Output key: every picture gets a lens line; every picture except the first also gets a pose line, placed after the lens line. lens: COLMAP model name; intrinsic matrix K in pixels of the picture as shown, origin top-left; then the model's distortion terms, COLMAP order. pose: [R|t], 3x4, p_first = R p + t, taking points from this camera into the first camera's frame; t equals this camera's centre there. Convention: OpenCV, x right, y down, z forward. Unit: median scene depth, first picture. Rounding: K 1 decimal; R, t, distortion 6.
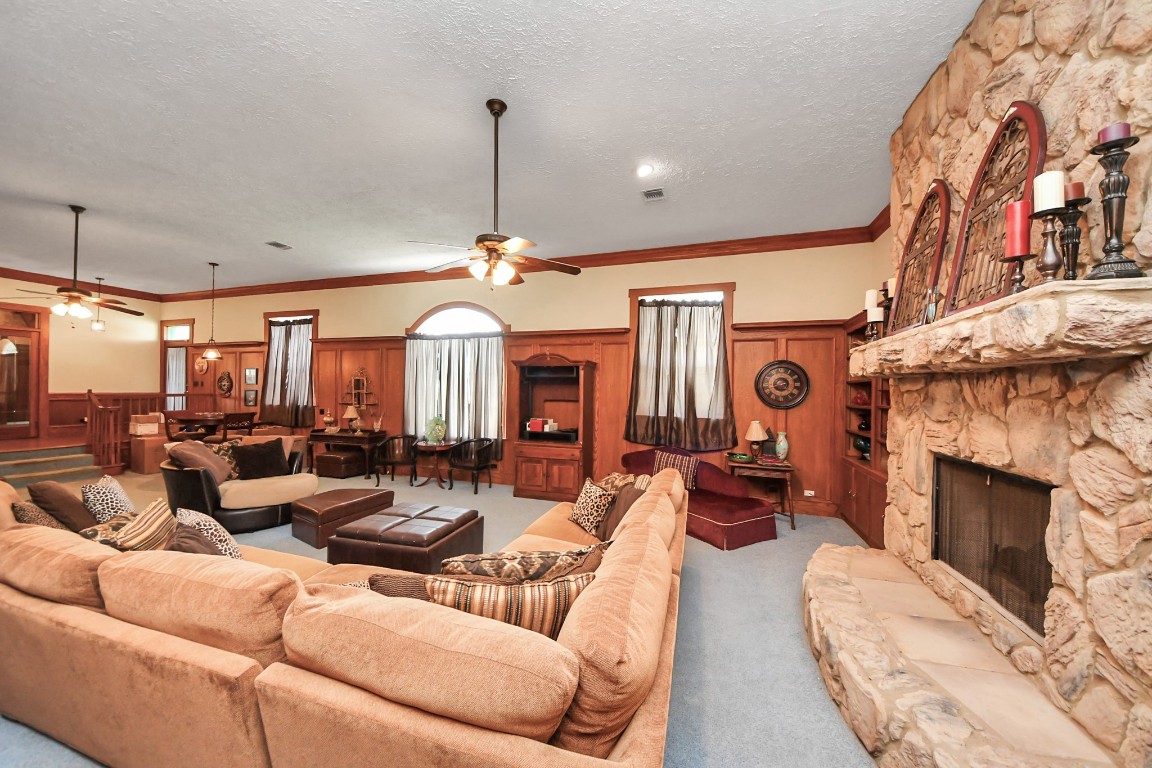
lens RADIAL K [[397.4, 0, 577.8], [0, 397.4, 389.6], [0, 0, 1]] dist [0.000563, 0.000018]
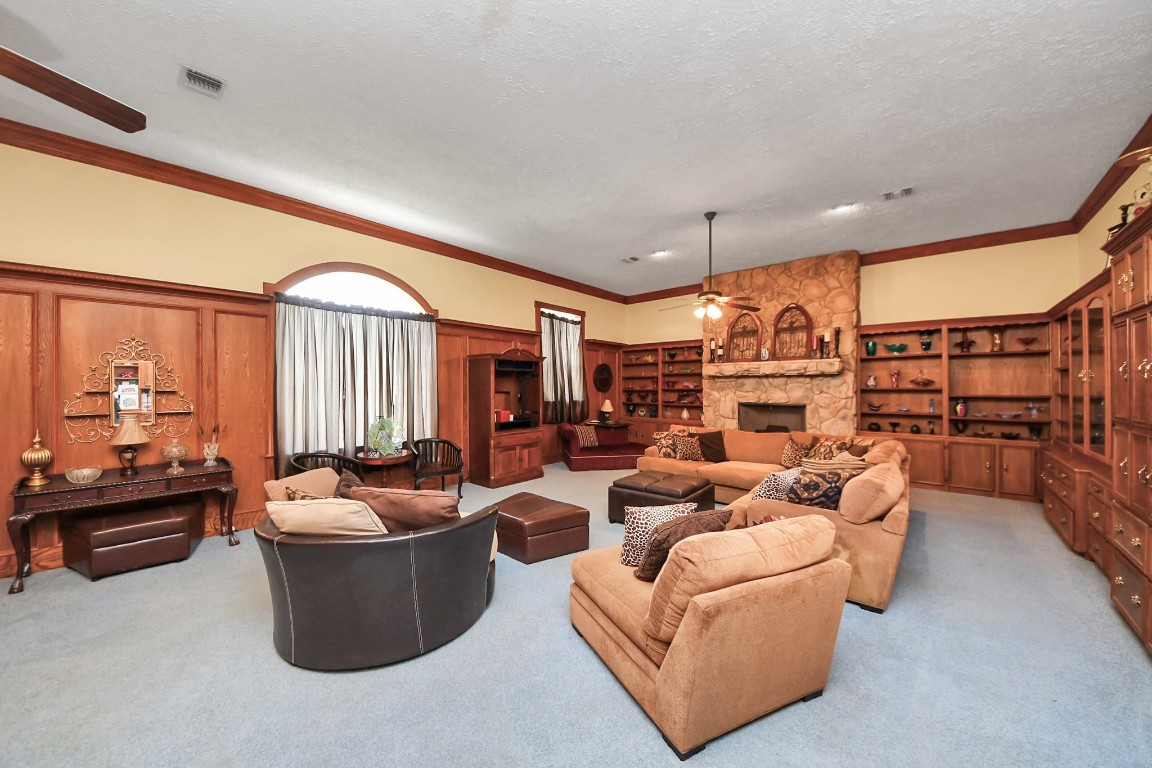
lens RADIAL K [[417.3, 0, 559.3], [0, 417.3, 387.3], [0, 0, 1]] dist [0.017979, -0.012806]
pose [[0.410315, -0.017263, 0.911780, -1.020746], [0.003487, 0.999843, 0.017361, -0.004912], [-0.911937, -0.003944, 0.410311, 0.399440]]
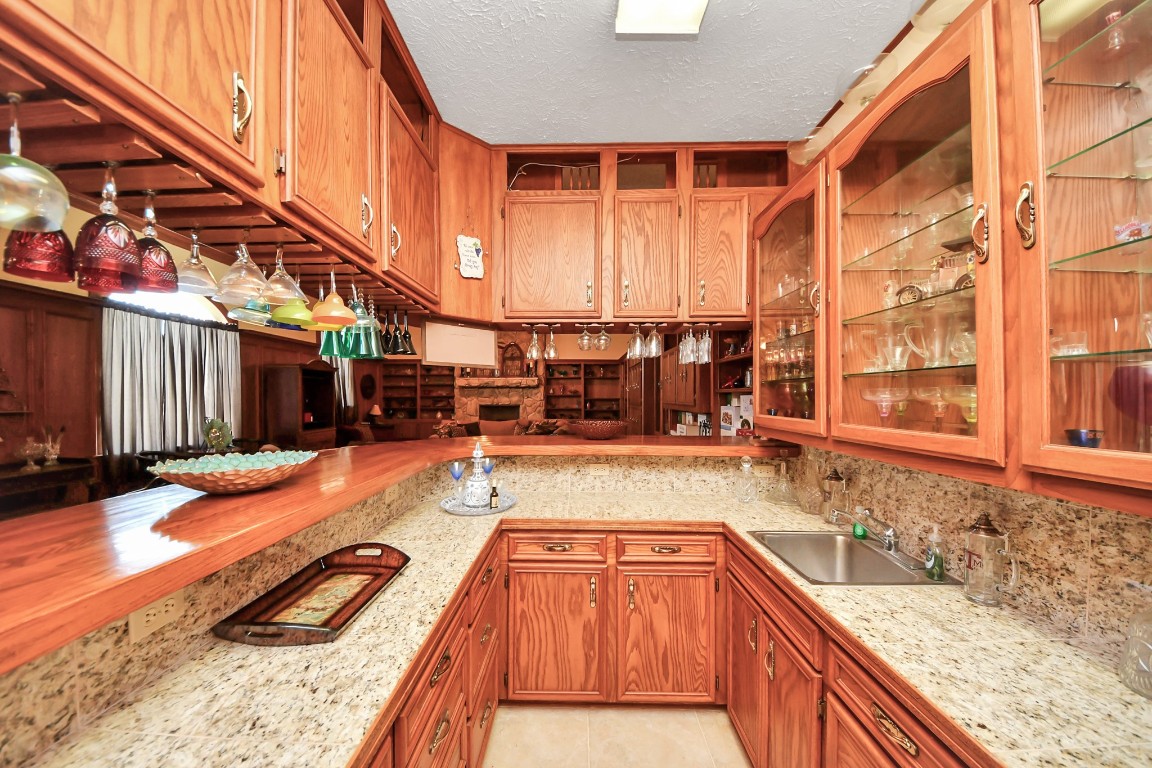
lens RADIAL K [[417.3, 0, 559.3], [0, 417.3, 387.3], [0, 0, 1]] dist [0.017979, -0.012806]
pose [[-0.264290, 0.010014, 0.964391, -1.533422], [-0.006600, 0.999904, -0.012192, 0.006918], [-0.964421, -0.009587, -0.264198, 0.575725]]
